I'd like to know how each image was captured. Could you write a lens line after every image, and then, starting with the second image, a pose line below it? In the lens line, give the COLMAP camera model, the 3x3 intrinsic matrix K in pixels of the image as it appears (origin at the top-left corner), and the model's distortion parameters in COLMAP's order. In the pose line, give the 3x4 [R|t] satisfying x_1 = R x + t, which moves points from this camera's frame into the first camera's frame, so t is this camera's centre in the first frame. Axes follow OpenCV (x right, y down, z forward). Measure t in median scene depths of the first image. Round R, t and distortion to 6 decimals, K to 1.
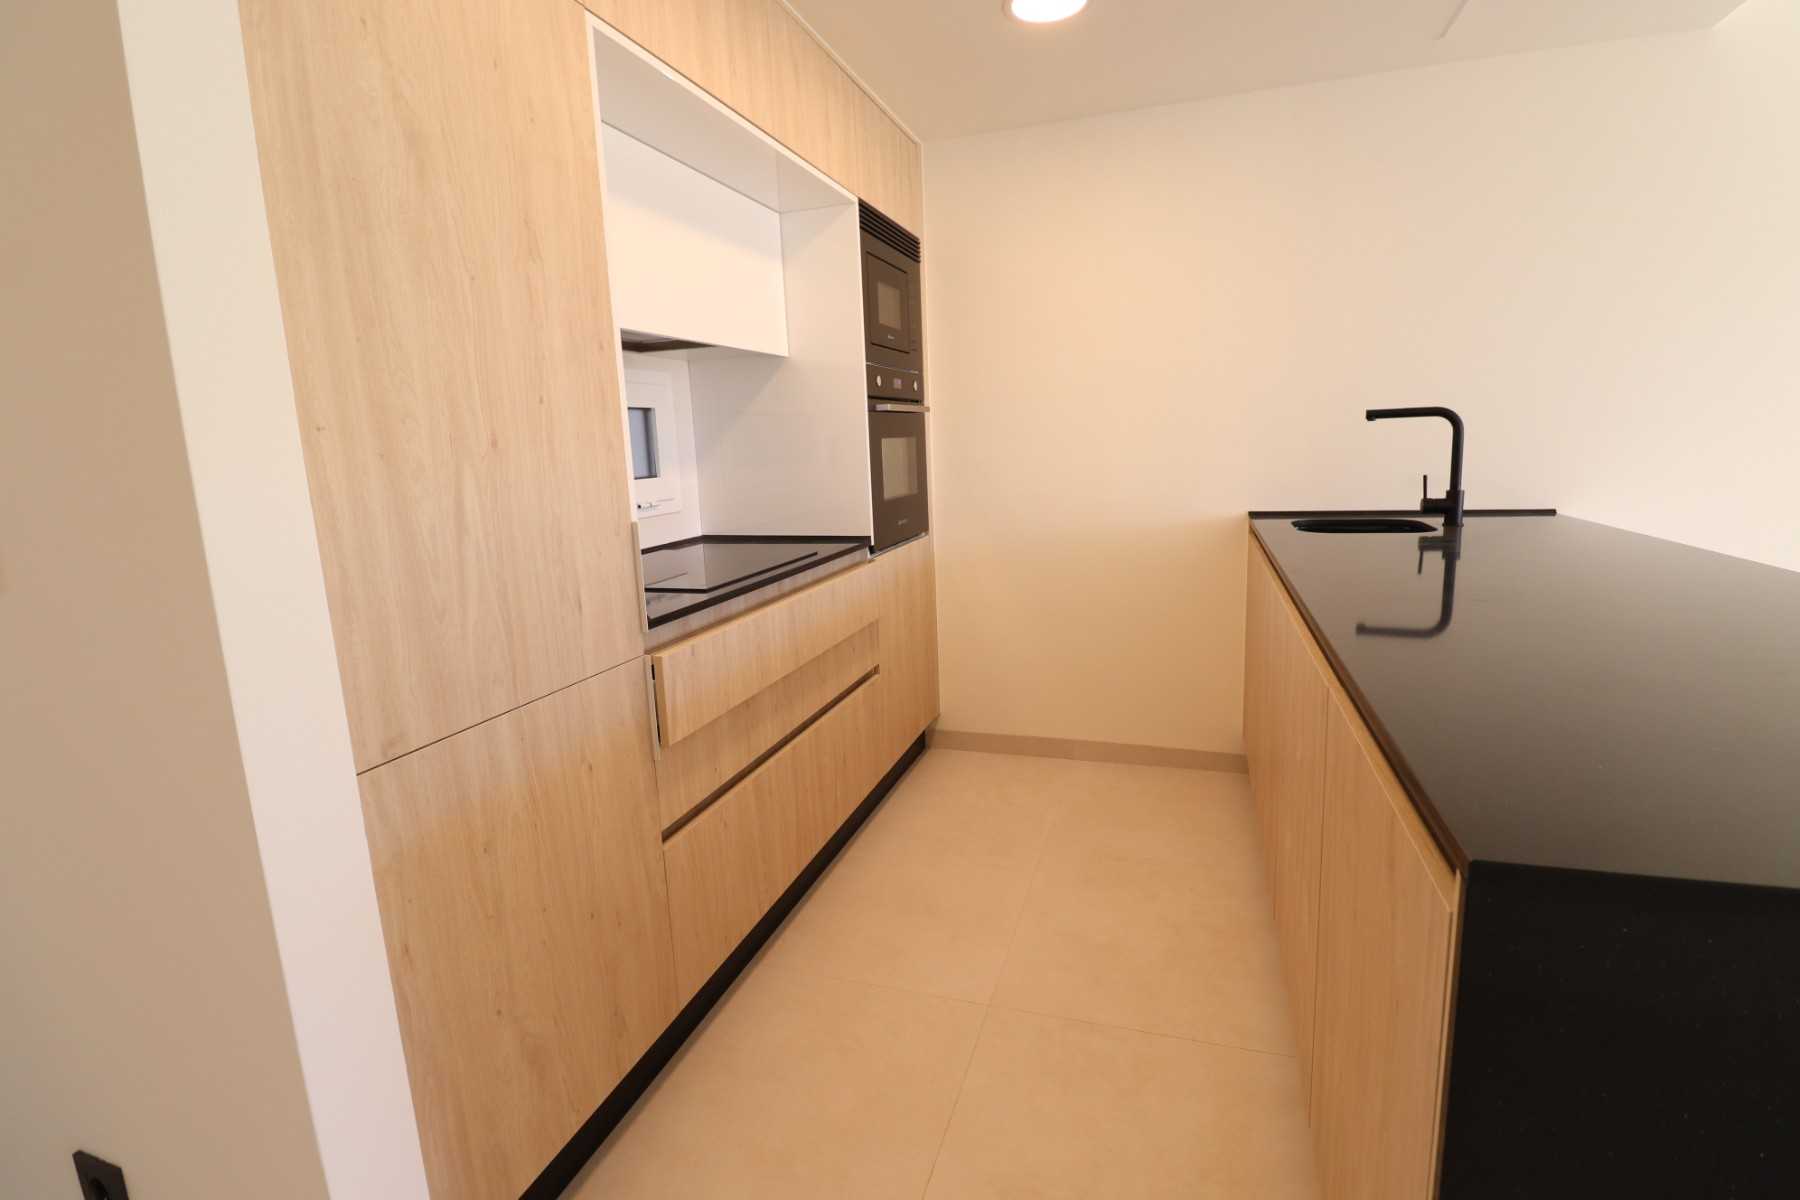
lens RADIAL K [[846.2, 0, 912.0], [0, 846.2, 594.2], [0, 0, 1]] dist [-0.015699, -0.000535]
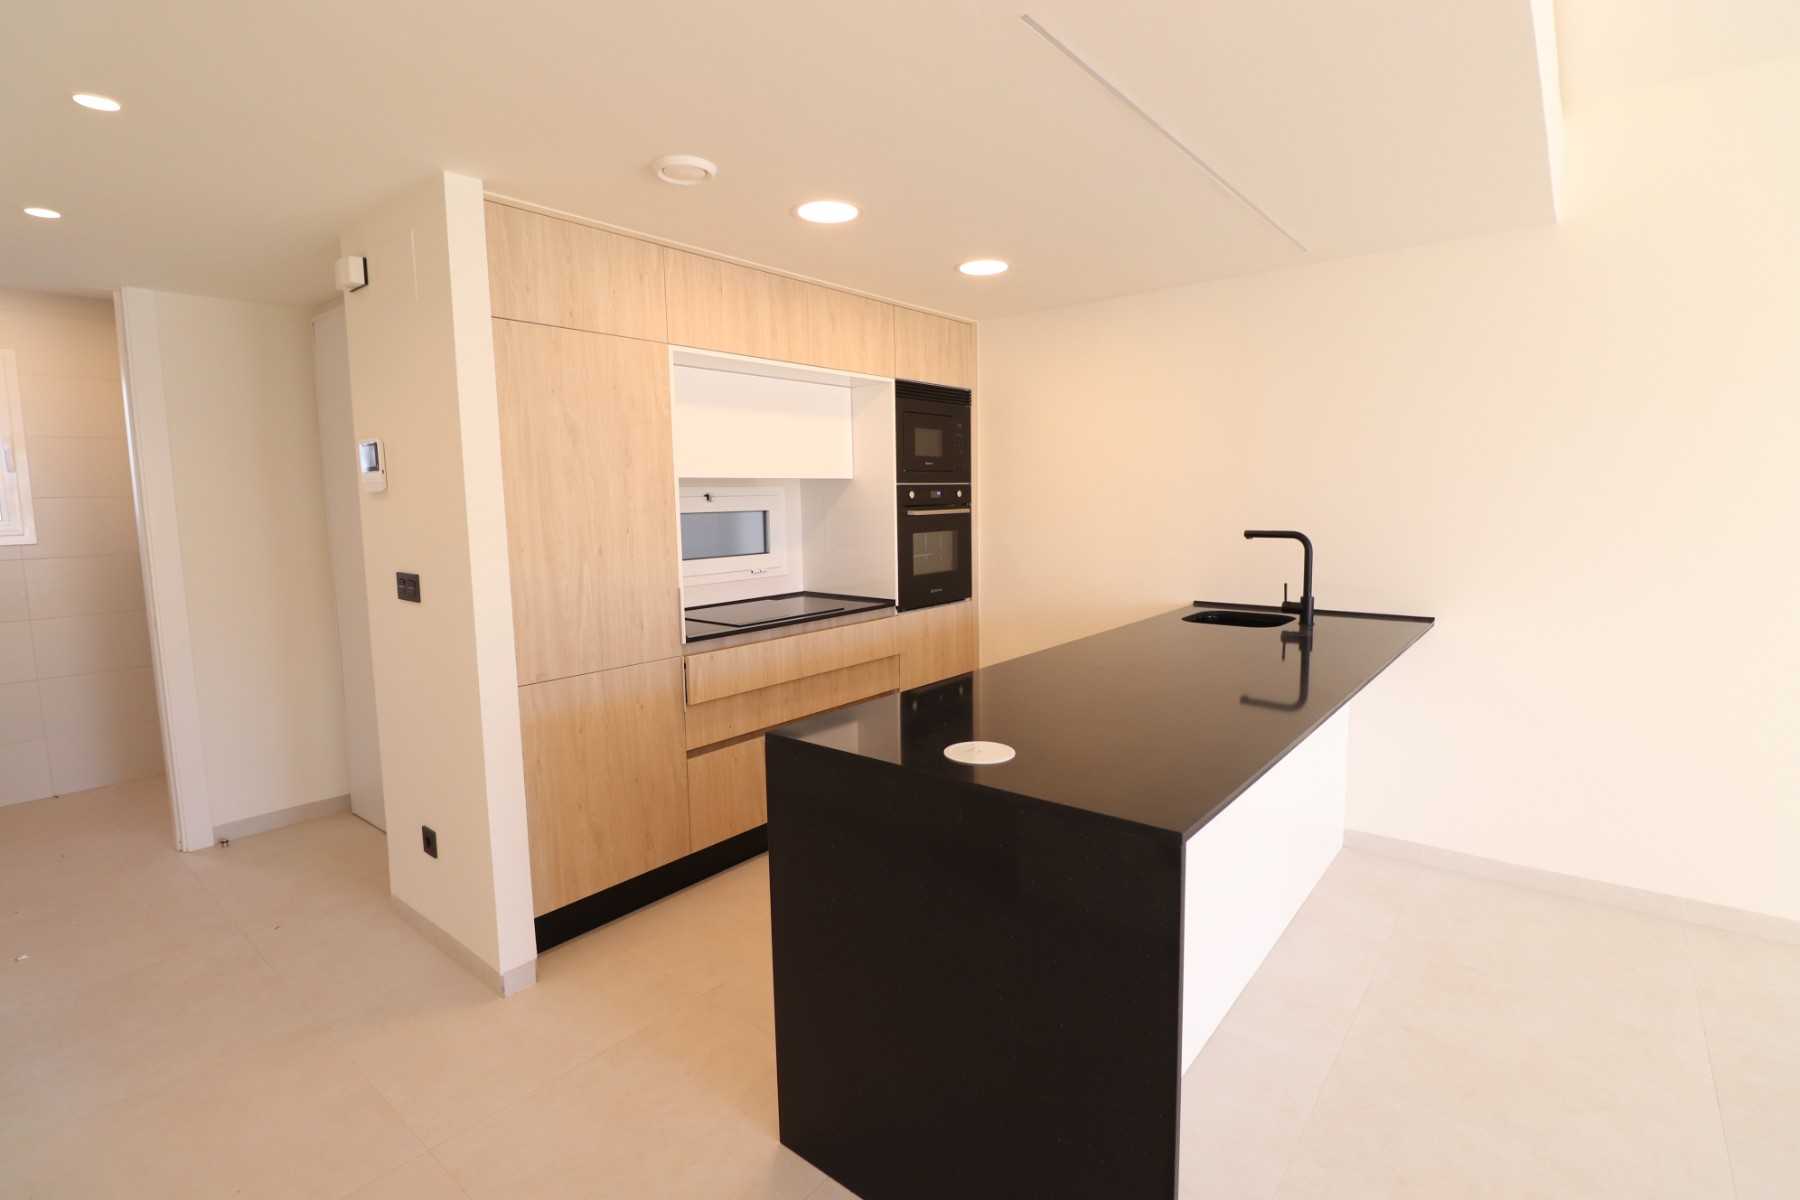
lens RADIAL K [[846.2, 0, 900.0], [0, 846.2, 603.1], [0, 0, 1]] dist [-0.015699, -0.000535]
pose [[0.929894, 0.072182, -0.360677, 0.788122], [-0.087735, 0.995780, -0.026912, -0.037979], [0.357212, 0.056670, 0.932302, -0.598529]]
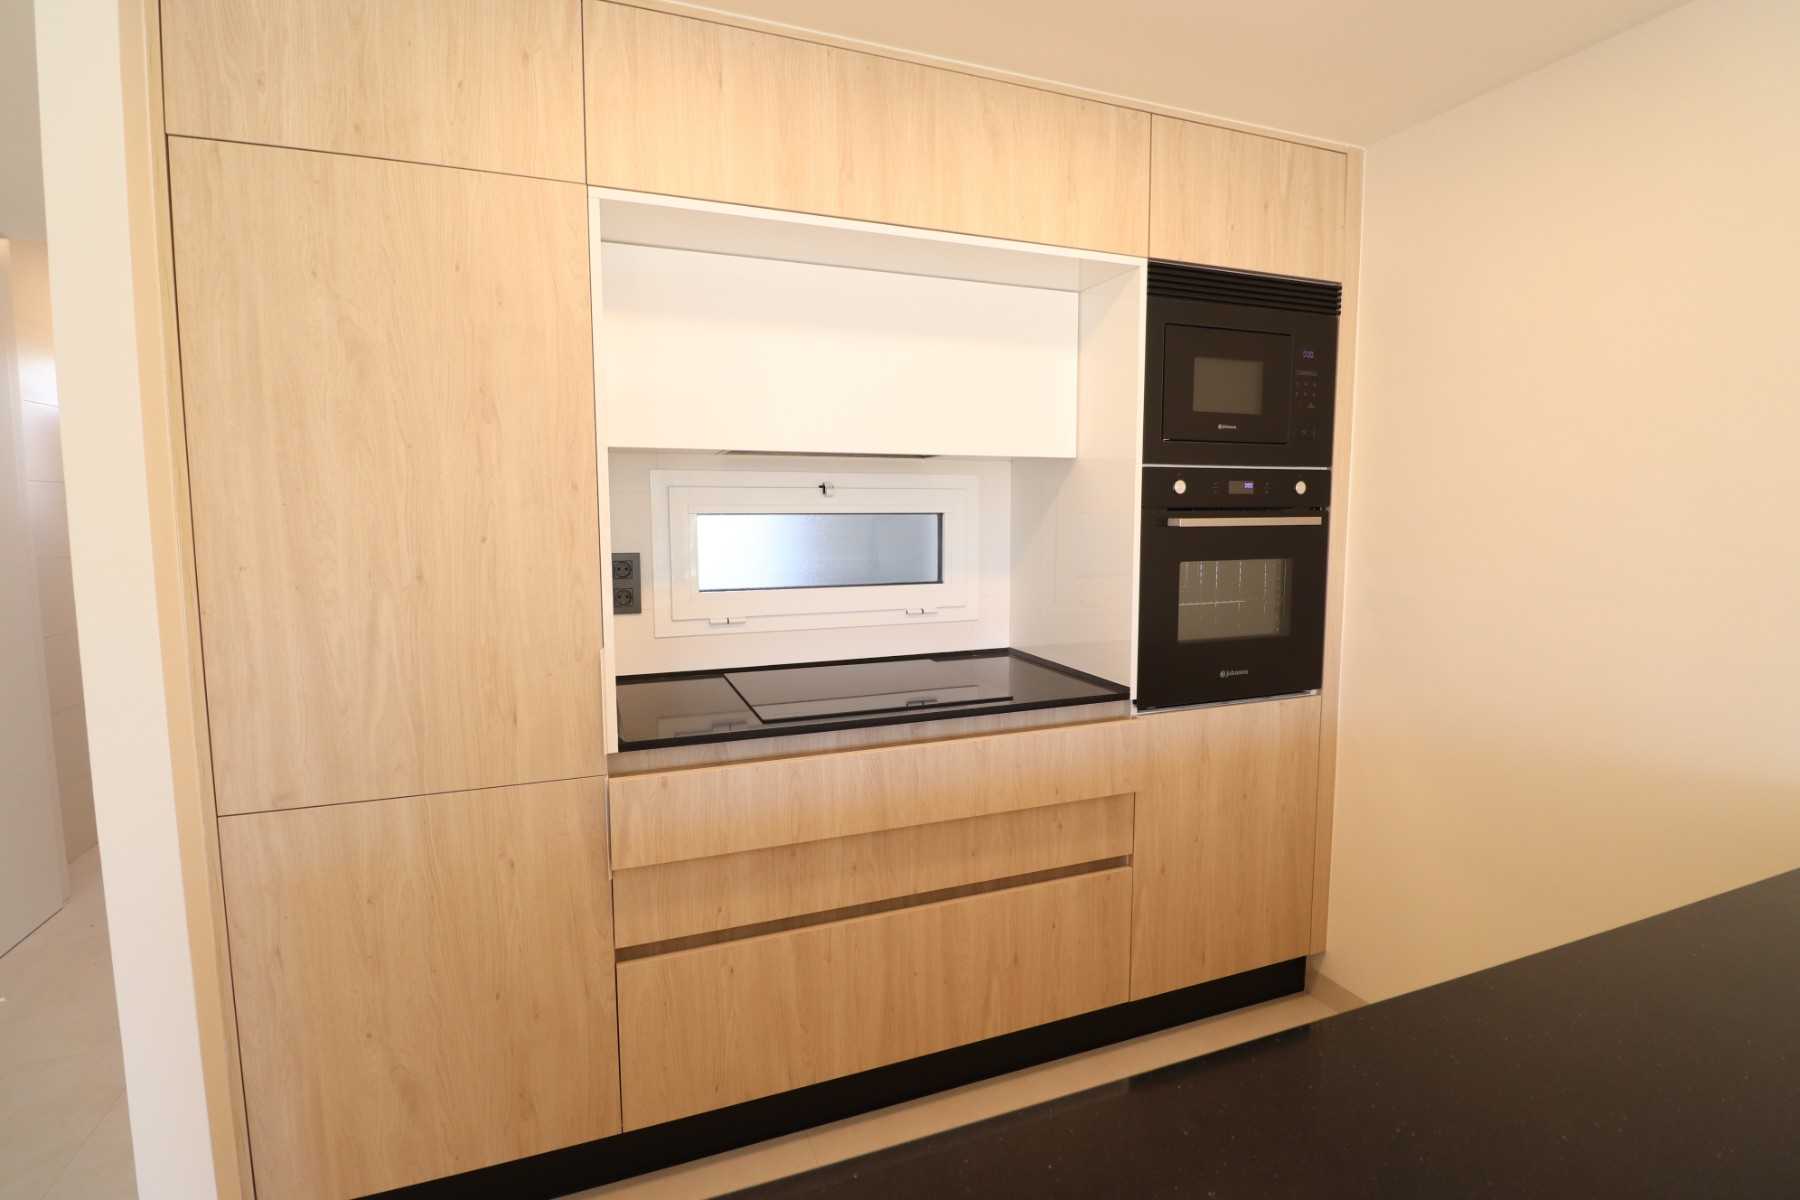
lens RADIAL K [[846.2, 0, 908.6], [0, 846.2, 594.2], [0, 0, 1]] dist [-0.015699, -0.000535]
pose [[0.632954, 0.116521, -0.765371, 0.642695], [-0.162887, 0.986523, 0.015484, -0.210199], [0.756860, 0.114869, 0.643404, 0.551389]]
